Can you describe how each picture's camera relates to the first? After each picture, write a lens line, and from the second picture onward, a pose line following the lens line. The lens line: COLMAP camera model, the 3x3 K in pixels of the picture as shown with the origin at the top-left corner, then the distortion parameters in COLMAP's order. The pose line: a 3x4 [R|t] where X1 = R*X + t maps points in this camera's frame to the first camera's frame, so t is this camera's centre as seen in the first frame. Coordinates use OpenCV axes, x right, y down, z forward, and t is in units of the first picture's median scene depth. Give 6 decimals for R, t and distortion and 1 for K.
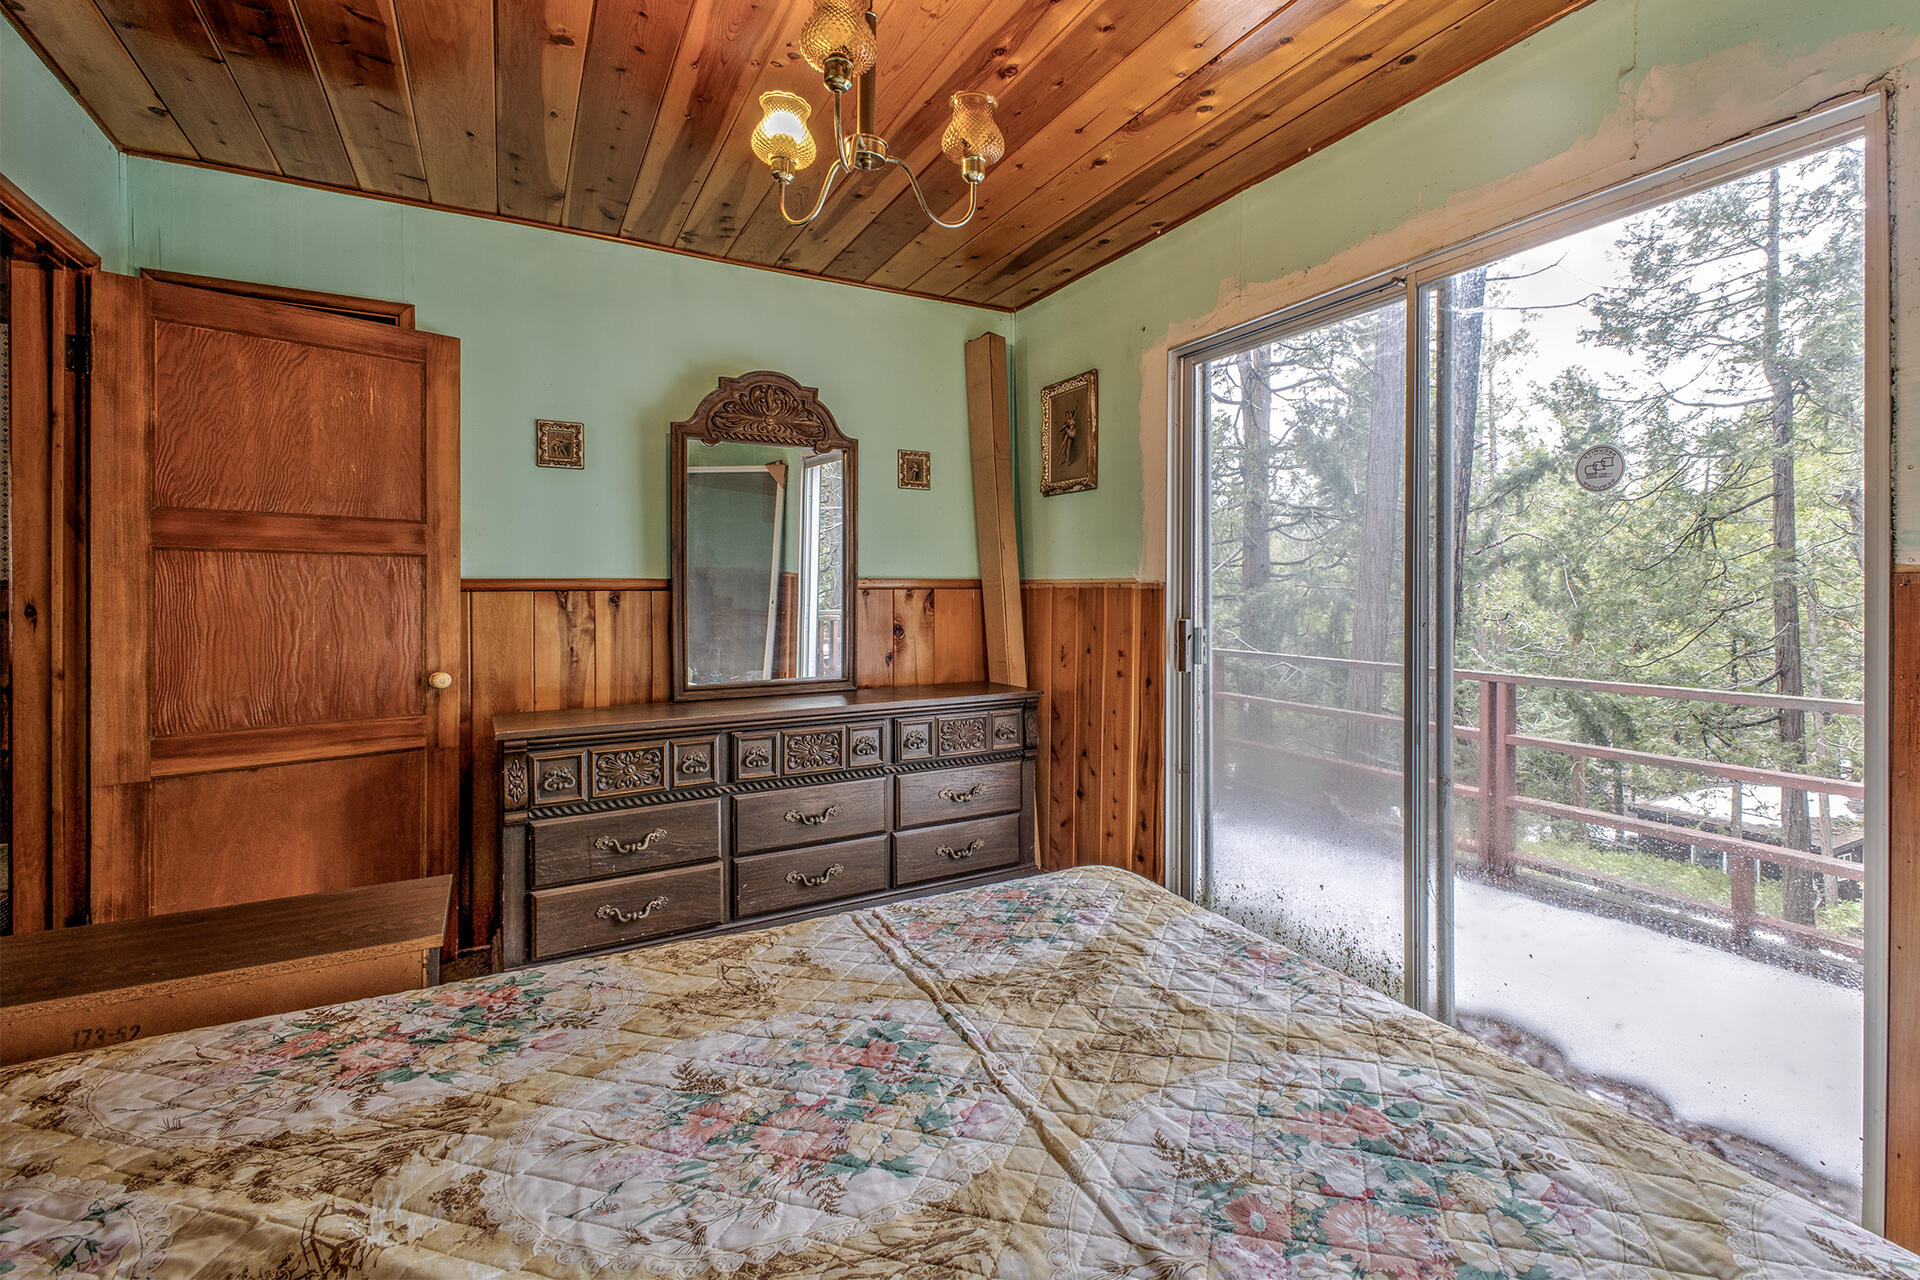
lens RADIAL K [[820.7, 0, 967.4], [0, 820.7, 592.1], [0, 0, 1]] dist [0.017625, 0.000128]
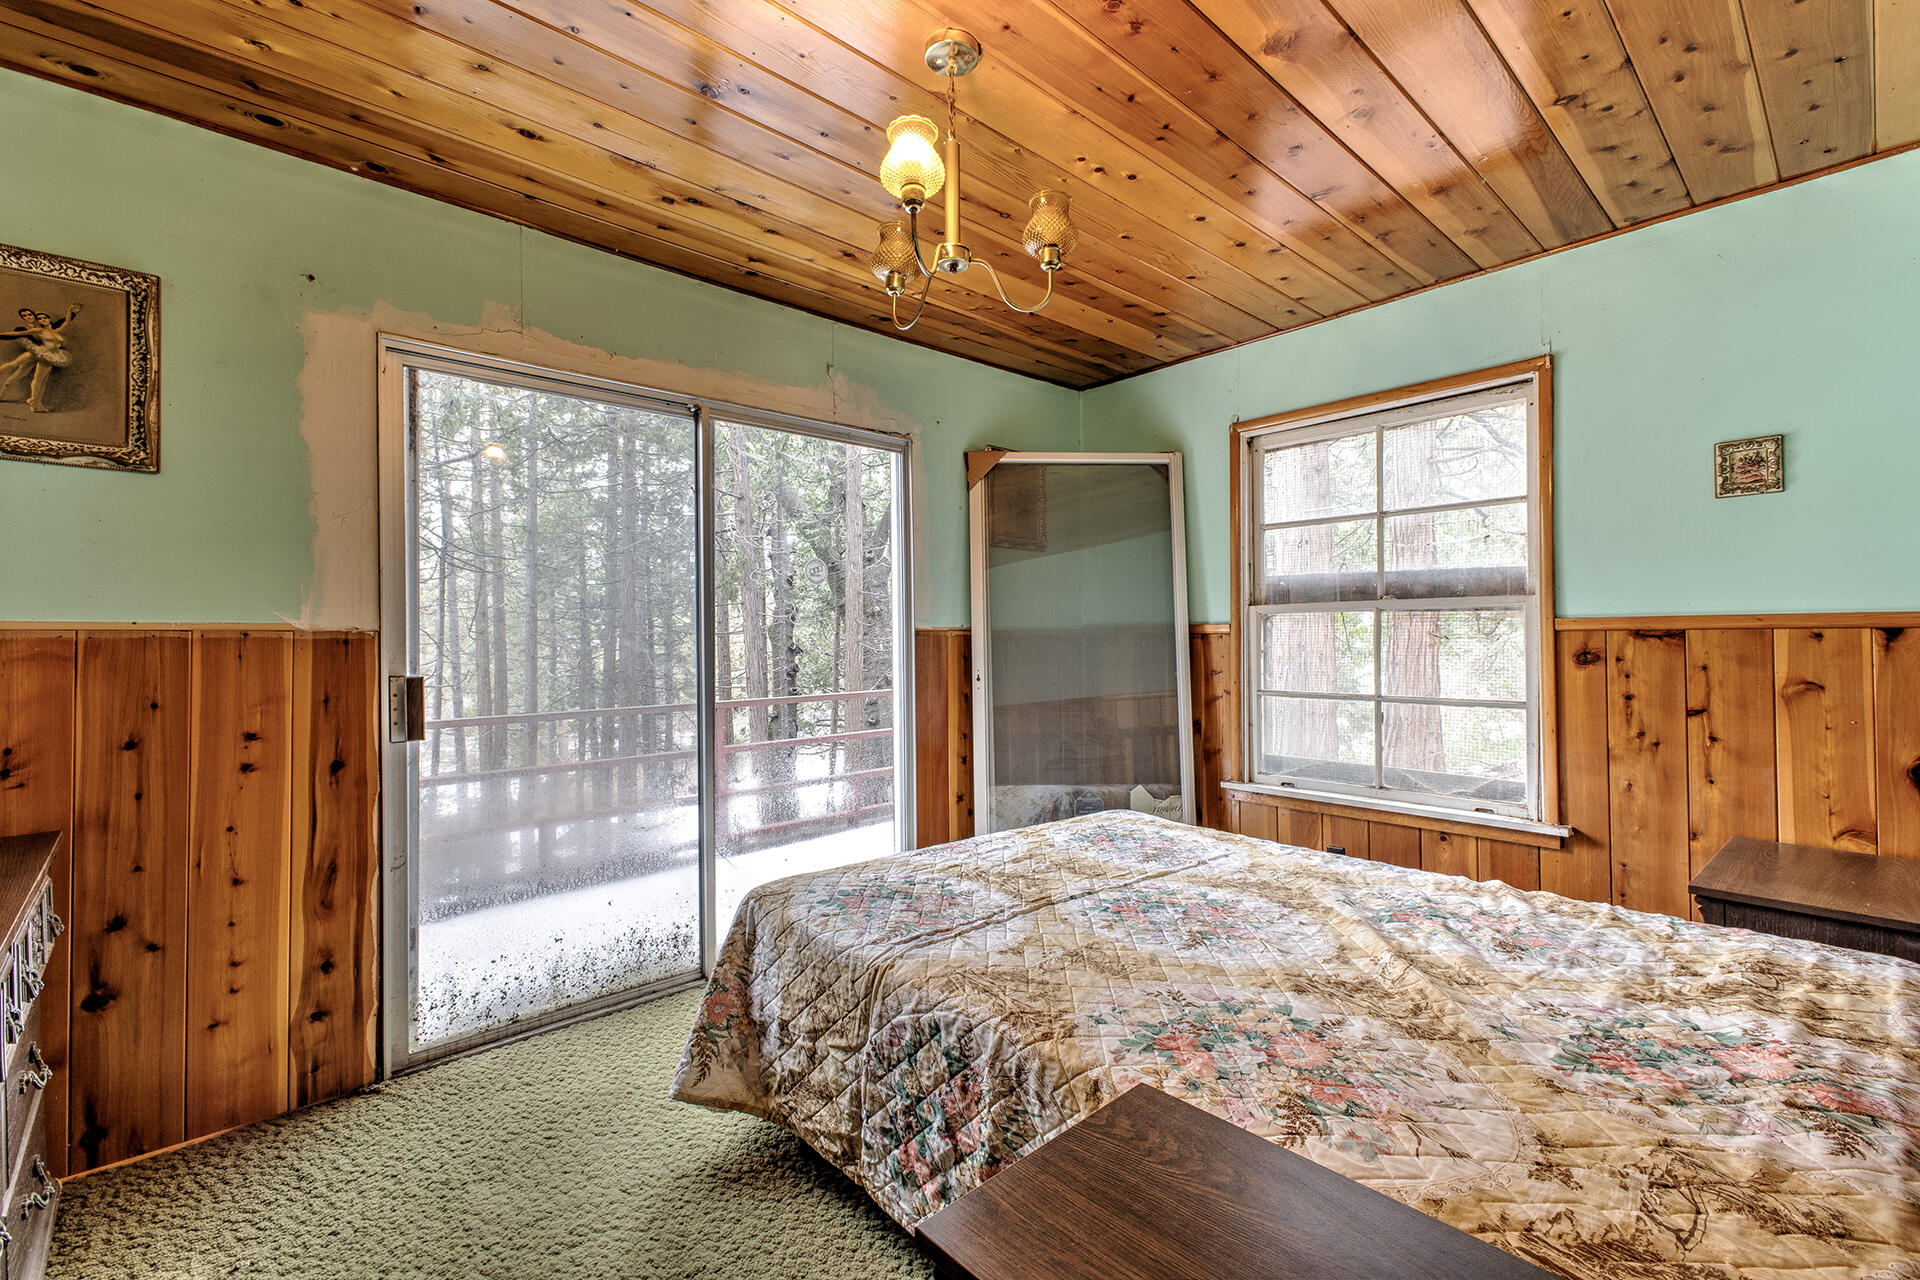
lens RADIAL K [[827.5, 0, 960.0], [0, 827.5, 640.0], [0, 0, 1]] dist [0.003061, -0.000009]
pose [[-0.202069, 0.003635, 0.979365, -0.965876], [0.008830, 0.999959, -0.001889, 0.005141], [-0.979332, 0.008266, -0.202093, 0.944341]]
